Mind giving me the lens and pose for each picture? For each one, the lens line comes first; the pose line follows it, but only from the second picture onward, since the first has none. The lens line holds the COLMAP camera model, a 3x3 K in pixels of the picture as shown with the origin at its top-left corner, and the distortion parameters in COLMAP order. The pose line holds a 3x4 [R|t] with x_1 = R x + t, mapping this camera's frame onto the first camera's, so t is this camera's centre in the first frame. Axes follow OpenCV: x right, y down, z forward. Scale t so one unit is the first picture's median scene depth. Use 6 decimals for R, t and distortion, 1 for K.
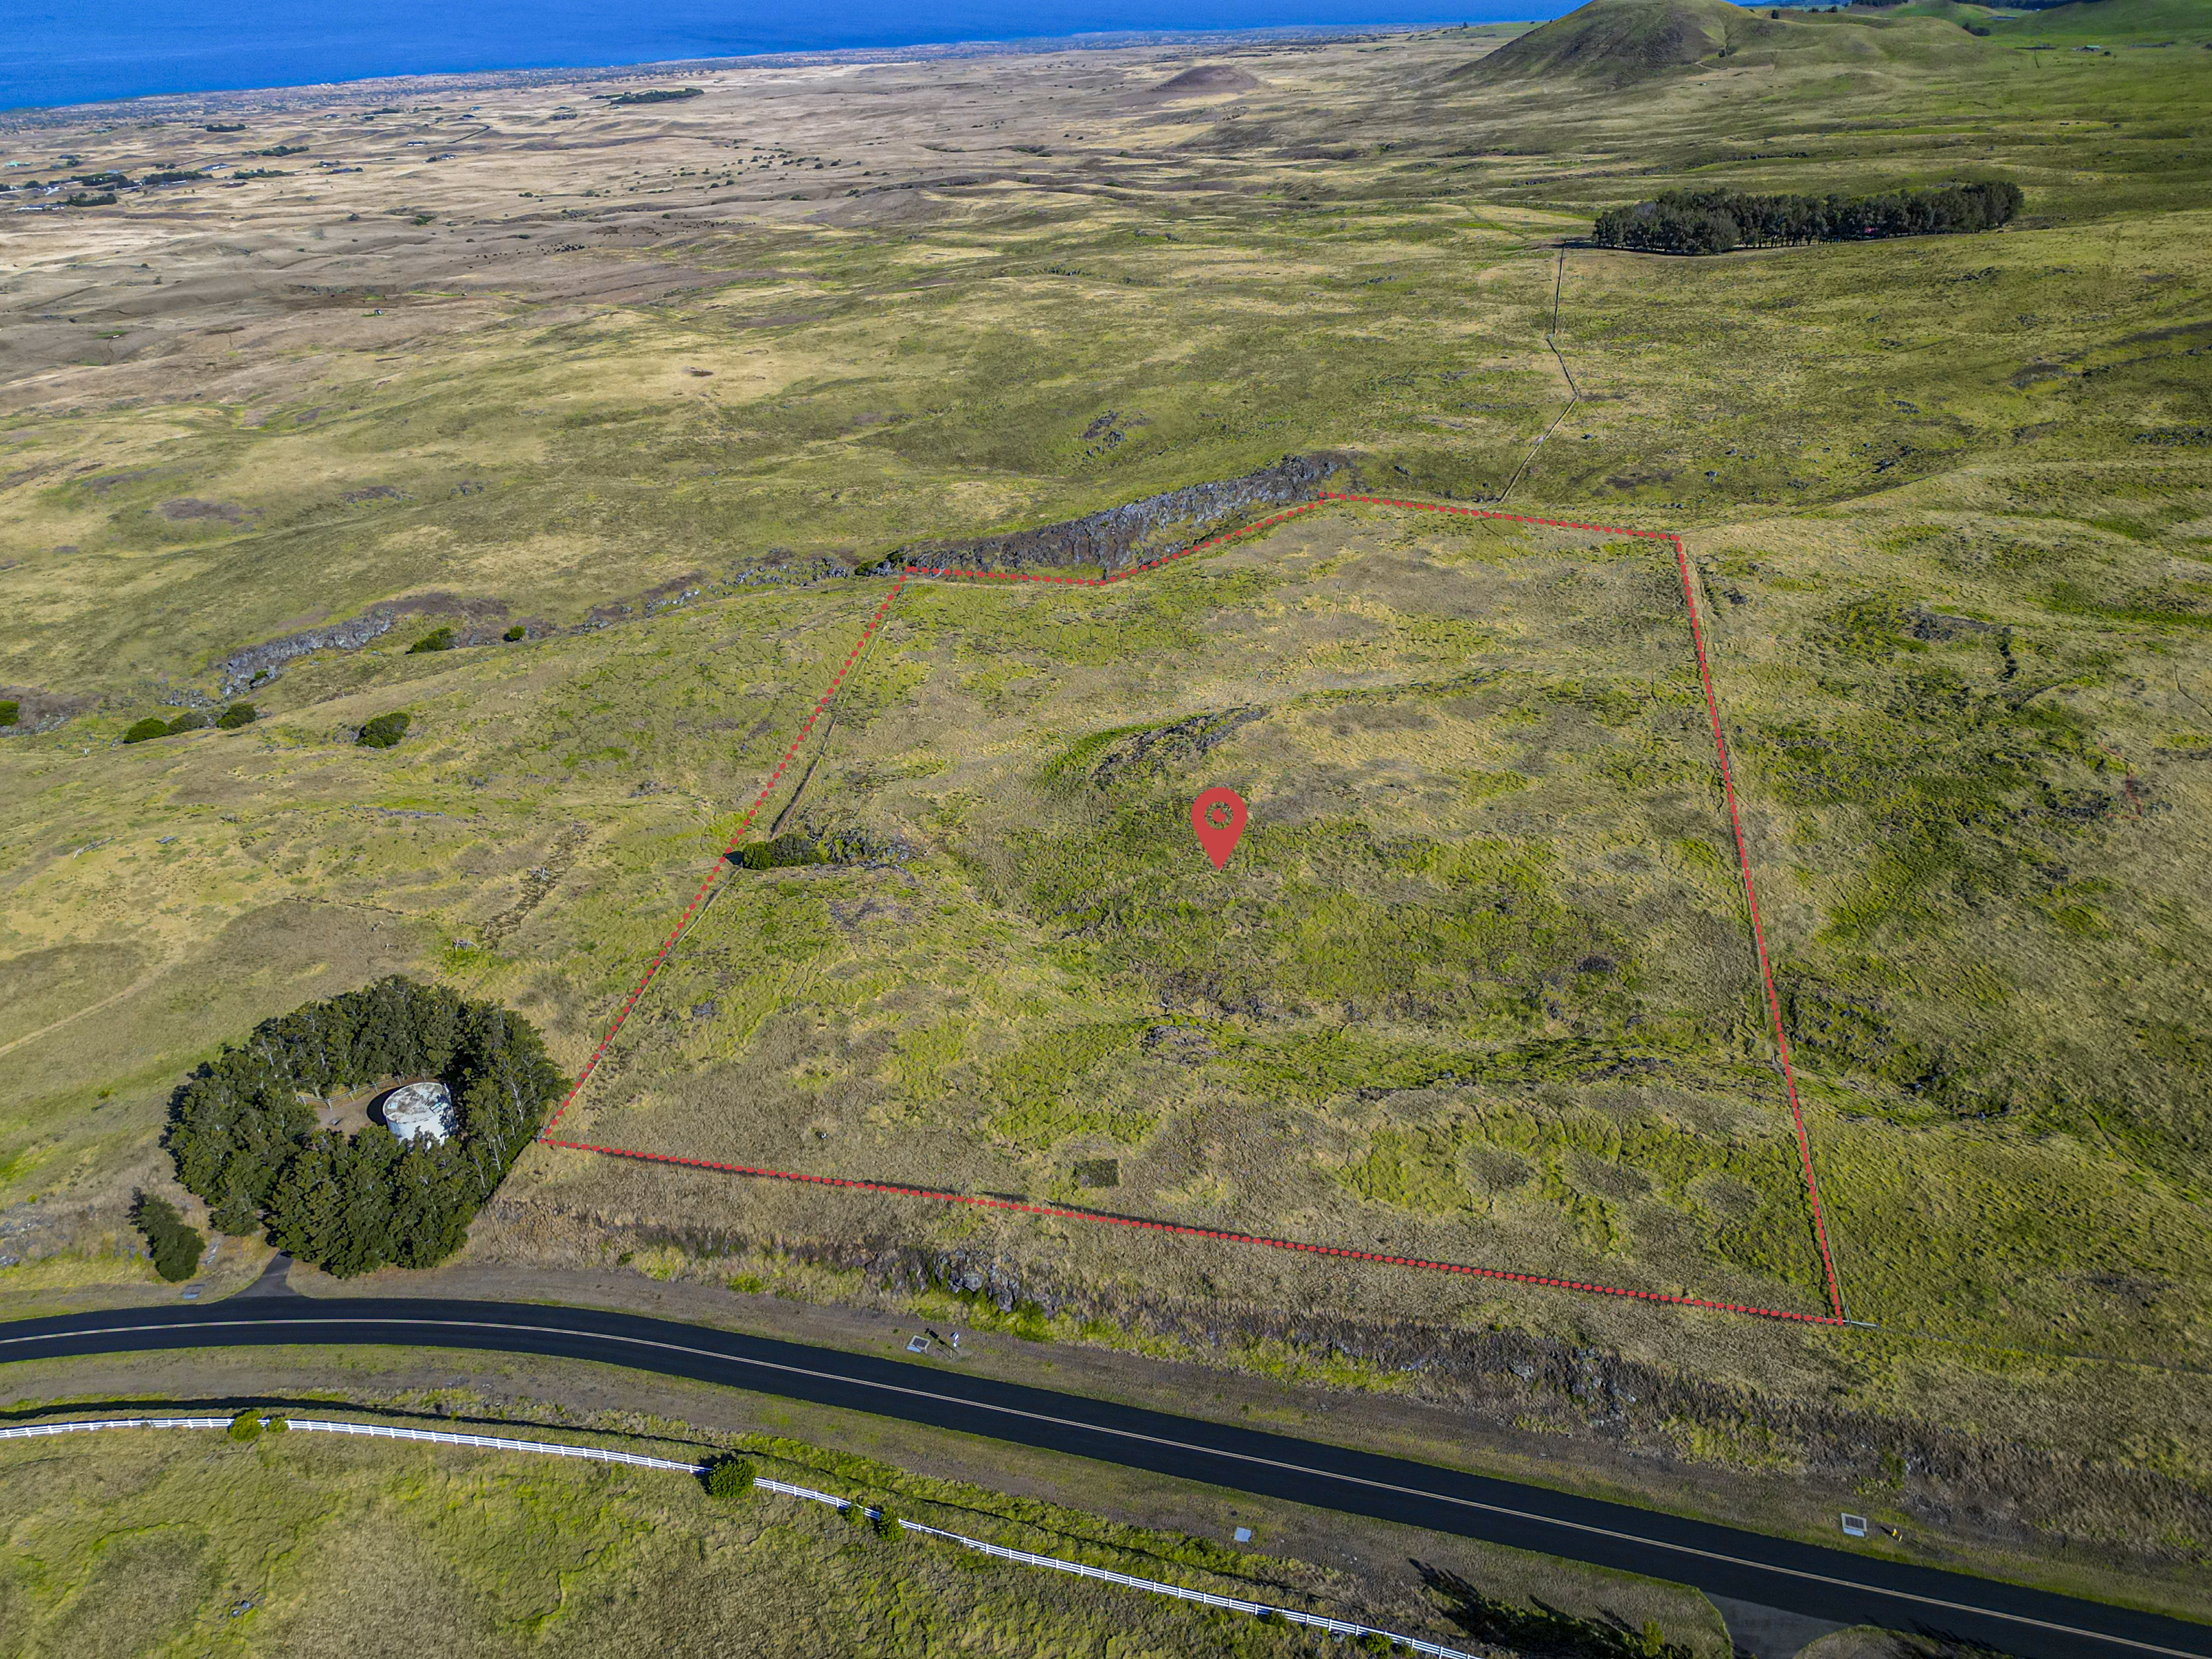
lens RADIAL K [[1596.8, 0, 1106.7], [0, 1596.8, 835.4], [0, 0, 1]] dist [0.079342, -0.079084]
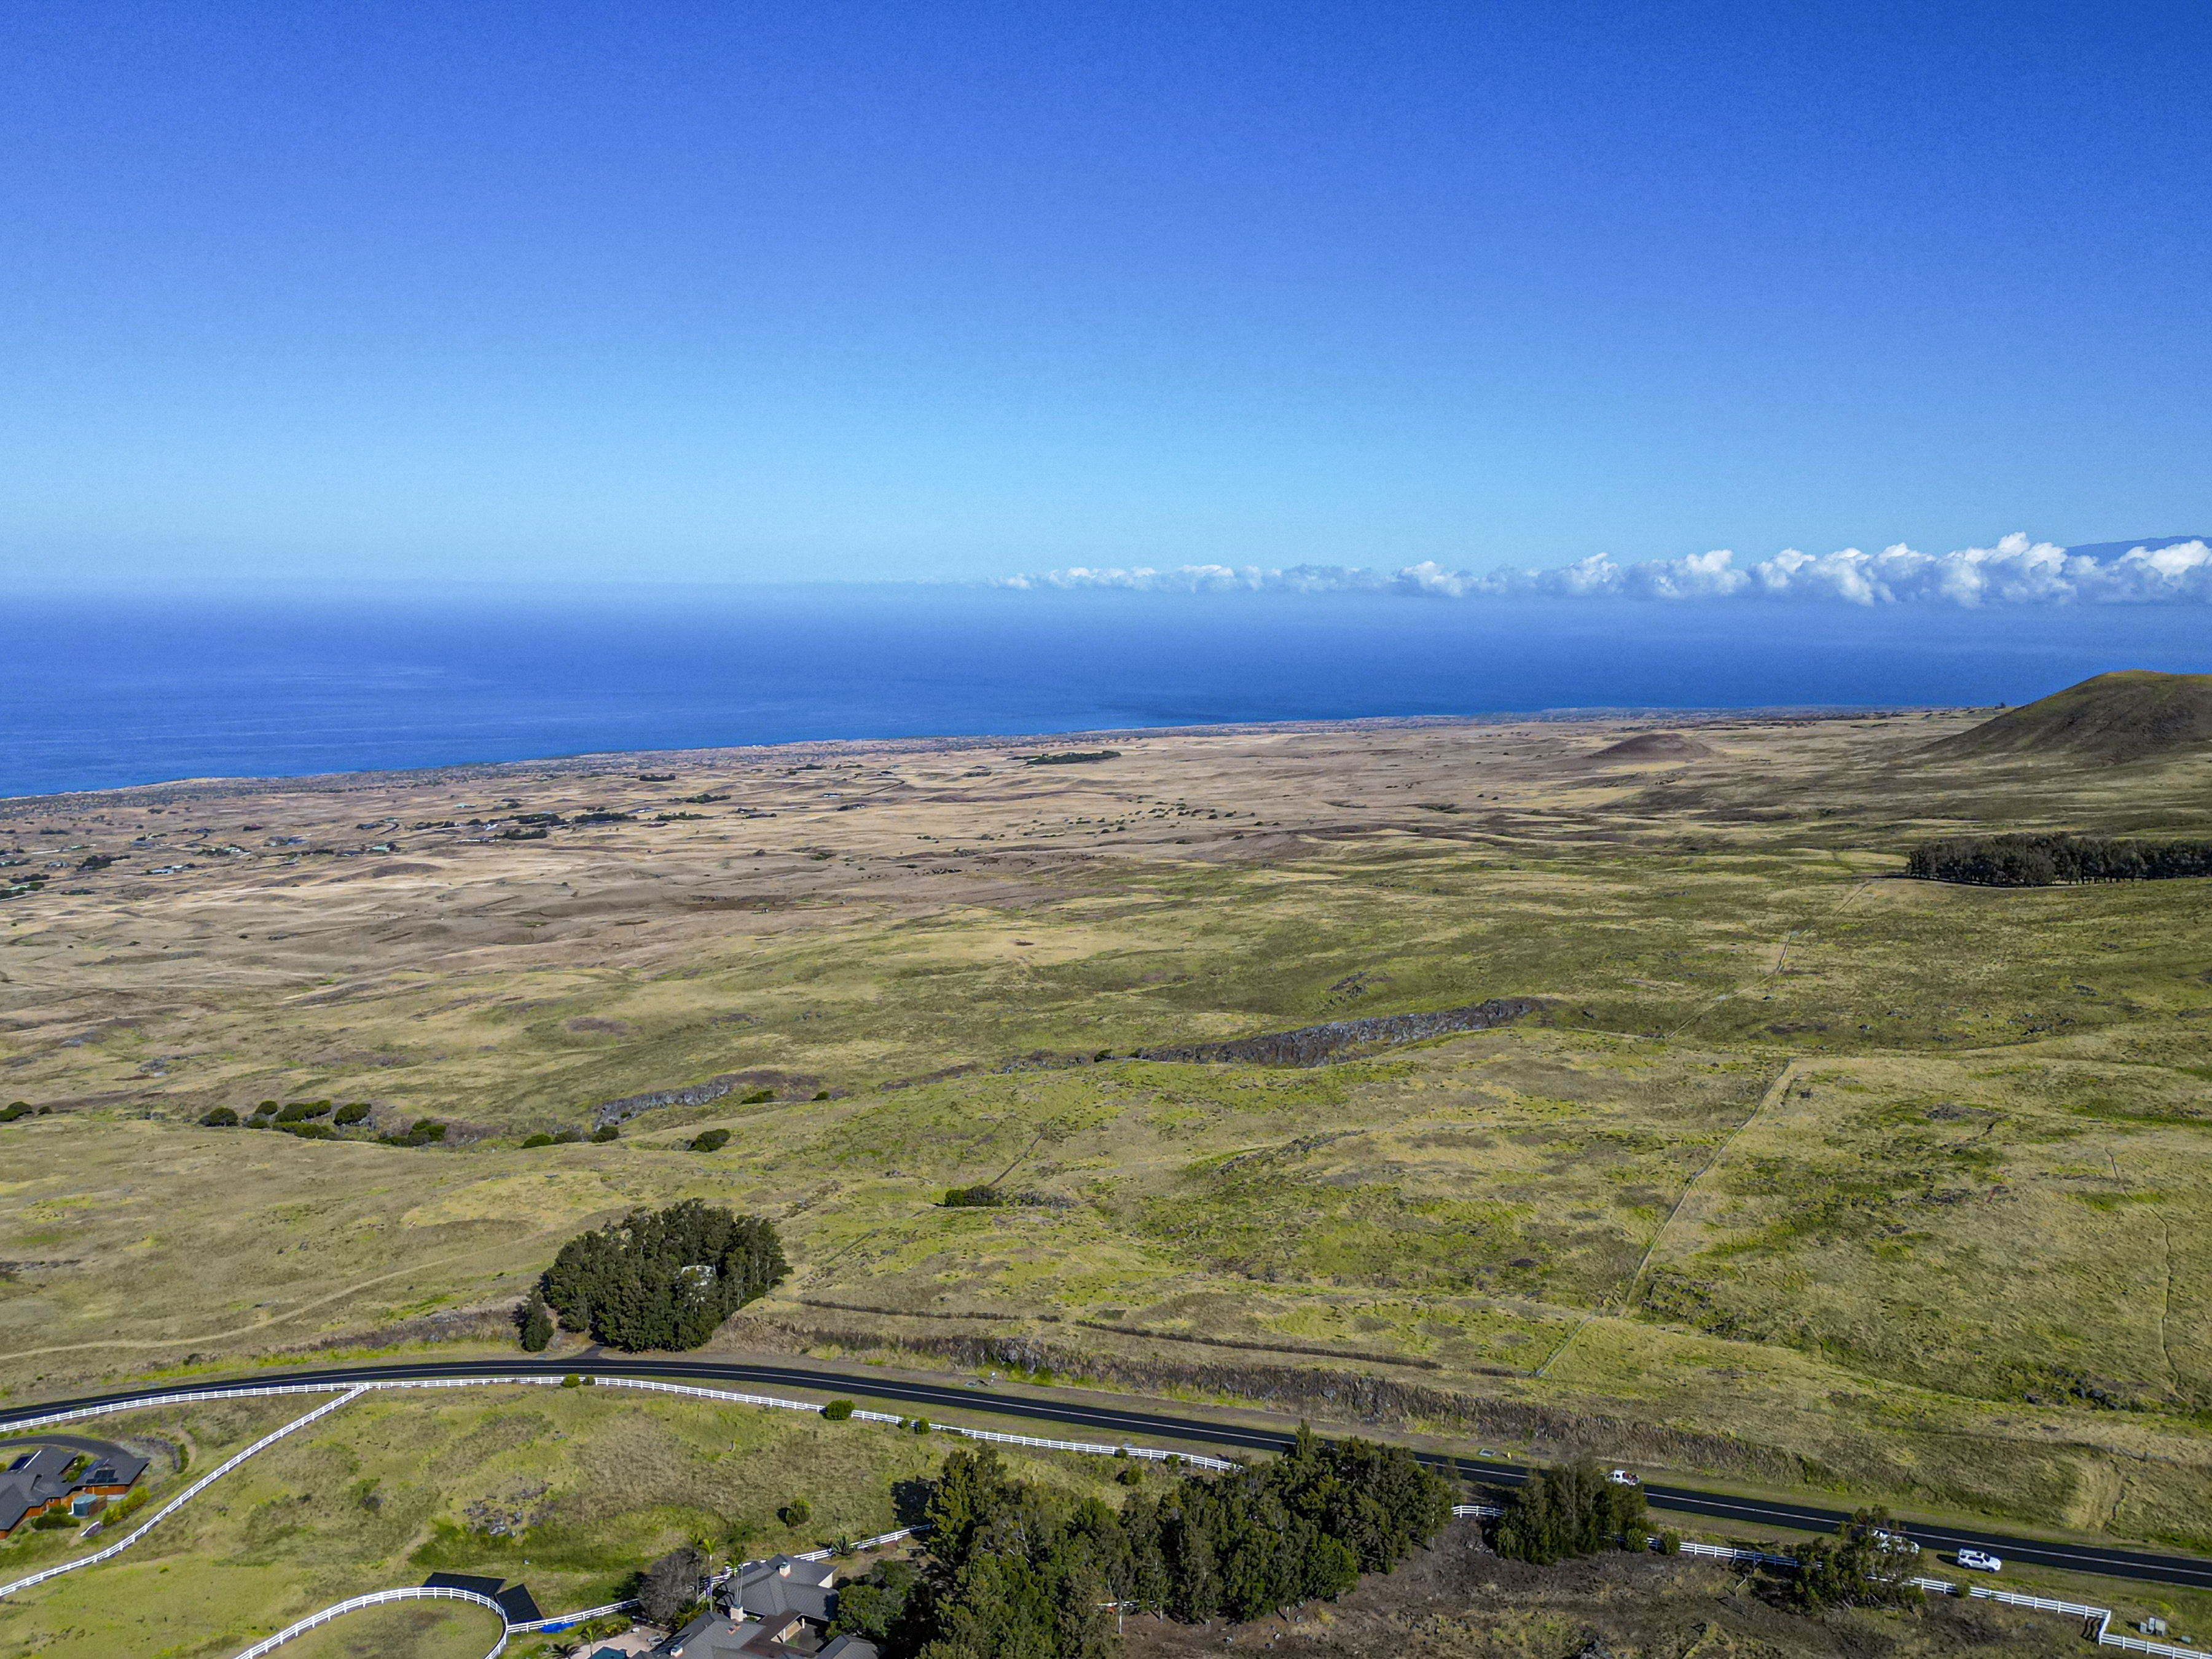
lens RADIAL K [[1989.0, 0, 1101.7], [0, 1989.0, 786.9], [0, 0, 1]] dist [0.145483, -0.256507]
pose [[0.971179, 0.025049, -0.237031, 0.188656], [-0.119503, 0.911611, -0.393299, 0.226360], [0.206229, 0.410290, 0.888331, -0.389193]]
